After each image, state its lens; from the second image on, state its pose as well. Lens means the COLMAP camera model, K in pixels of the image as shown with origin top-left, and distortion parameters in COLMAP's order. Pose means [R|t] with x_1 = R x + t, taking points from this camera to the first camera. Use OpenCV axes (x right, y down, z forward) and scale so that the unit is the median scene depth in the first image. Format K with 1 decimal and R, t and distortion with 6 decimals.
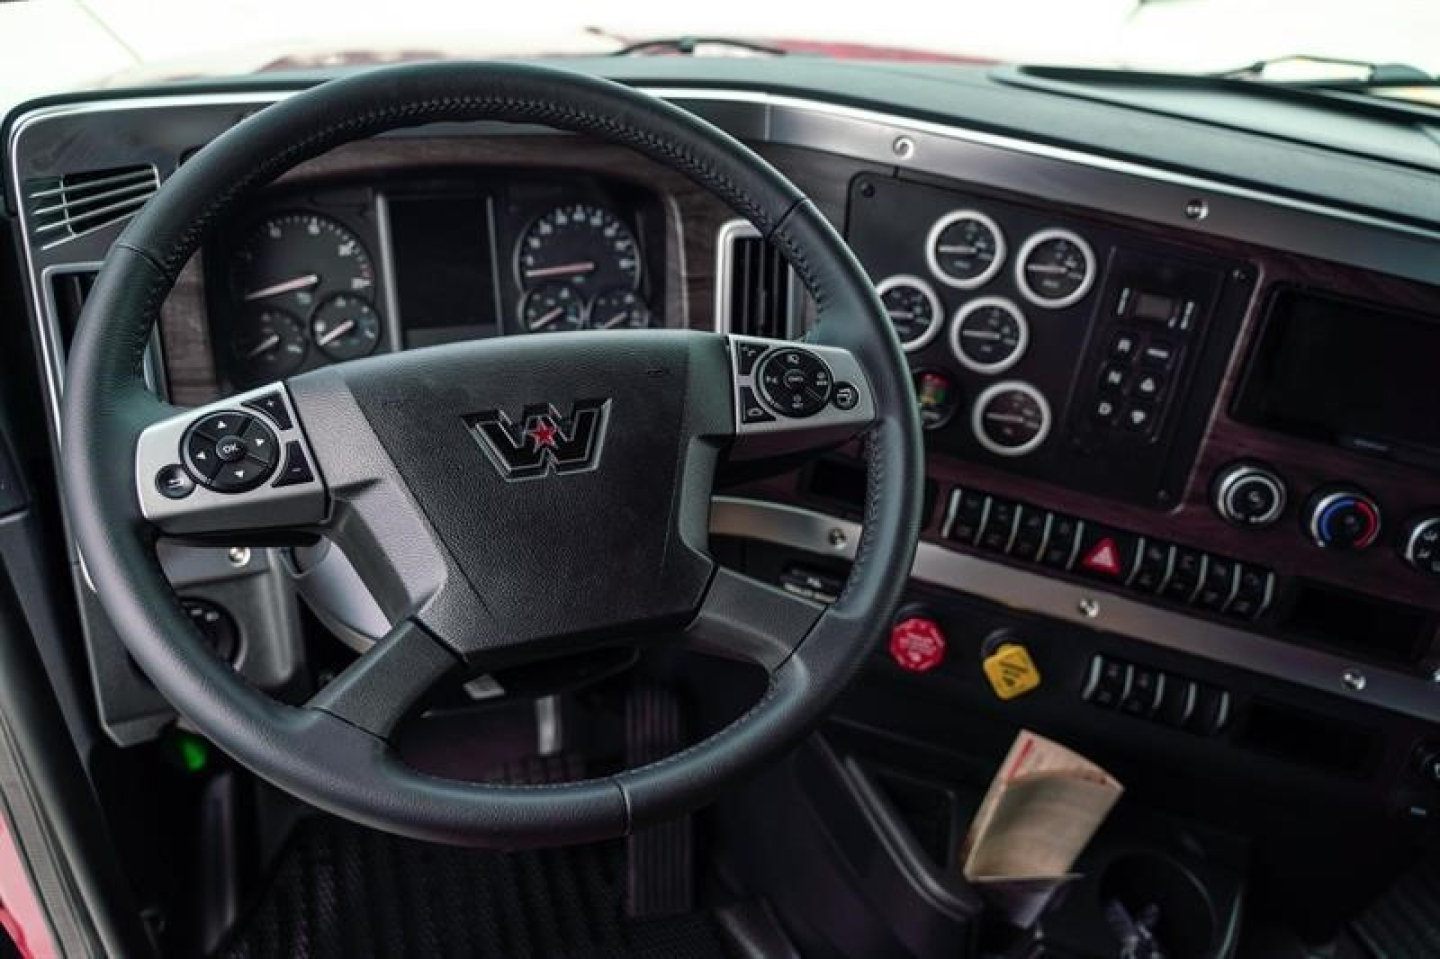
lens RADIAL K [[1142.4, 0, 720.0], [0, 1142.4, 479.5], [0, 0, 1]] dist [-0.004854, 0.004888]
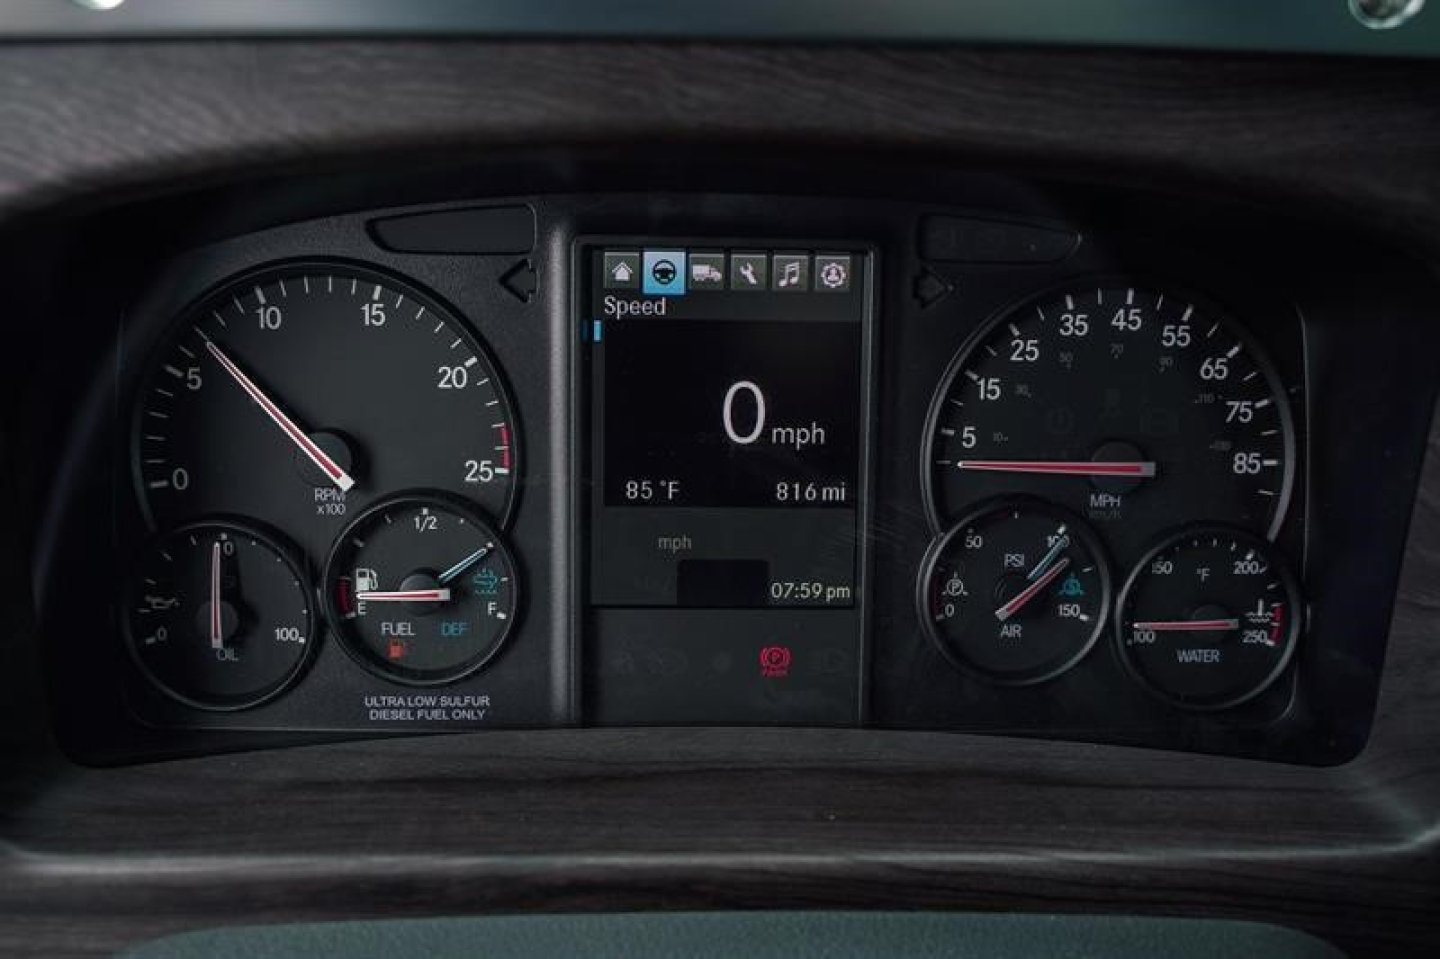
lens RADIAL K [[1142.4, 0, 720.0], [0, 1142.4, 479.5], [0, 0, 1]] dist [-0.004854, 0.004888]
pose [[0.932951, 0.092229, -0.347989, -0.101908], [-0.128395, 0.988303, -0.082289, -0.125123], [0.336329, 0.121452, 0.933880, 0.578972]]
